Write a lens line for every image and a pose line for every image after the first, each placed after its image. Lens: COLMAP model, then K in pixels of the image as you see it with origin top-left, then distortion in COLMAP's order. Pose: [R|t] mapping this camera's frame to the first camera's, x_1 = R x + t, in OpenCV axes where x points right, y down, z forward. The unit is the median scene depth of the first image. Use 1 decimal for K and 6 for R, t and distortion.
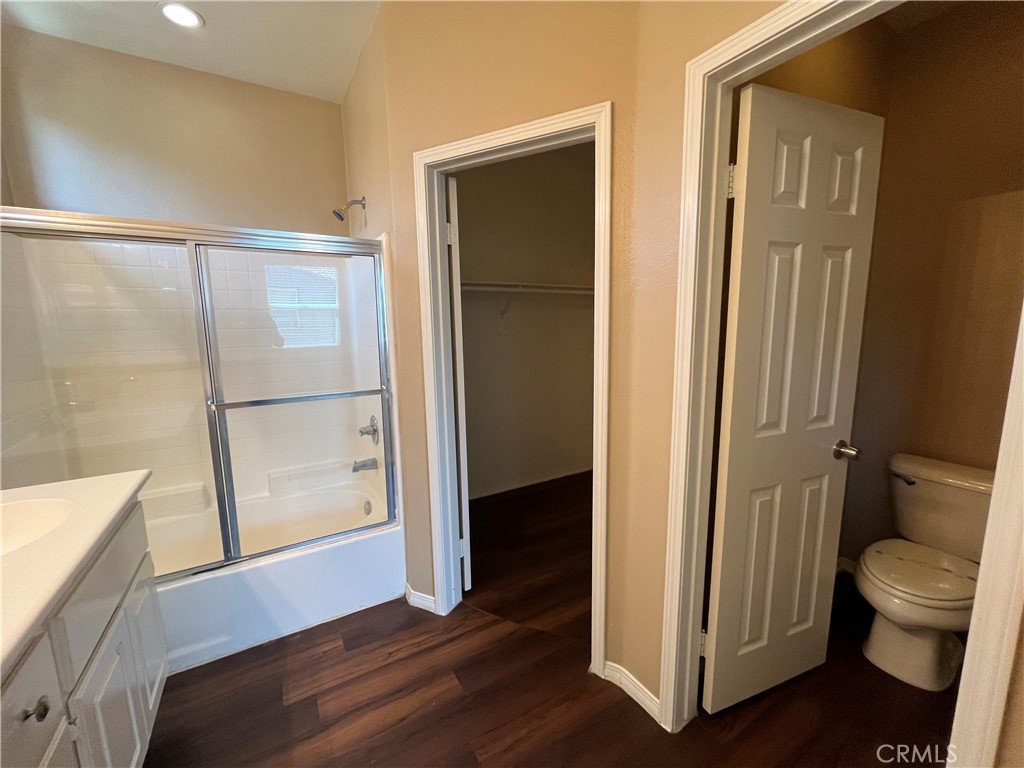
lens RADIAL K [[413.6, 0, 507.5], [0, 413.6, 383.2], [0, 0, 1]] dist [-0.002840, -0.000336]
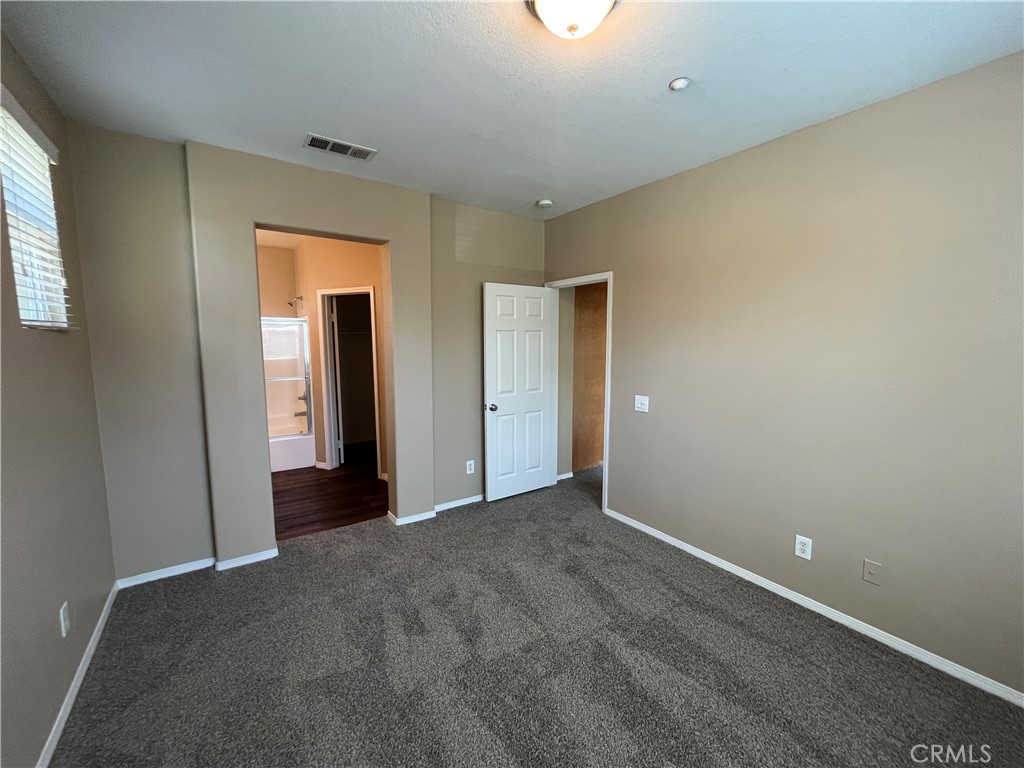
lens RADIAL K [[413.6, 0, 507.5], [0, 413.6, 383.2], [0, 0, 1]] dist [-0.002840, -0.000336]
pose [[0.997997, 0.007760, 0.062782, 0.774652], [-0.005322, 0.999229, -0.038900, 0.144422], [-0.063036, 0.038488, 0.997269, -1.599675]]
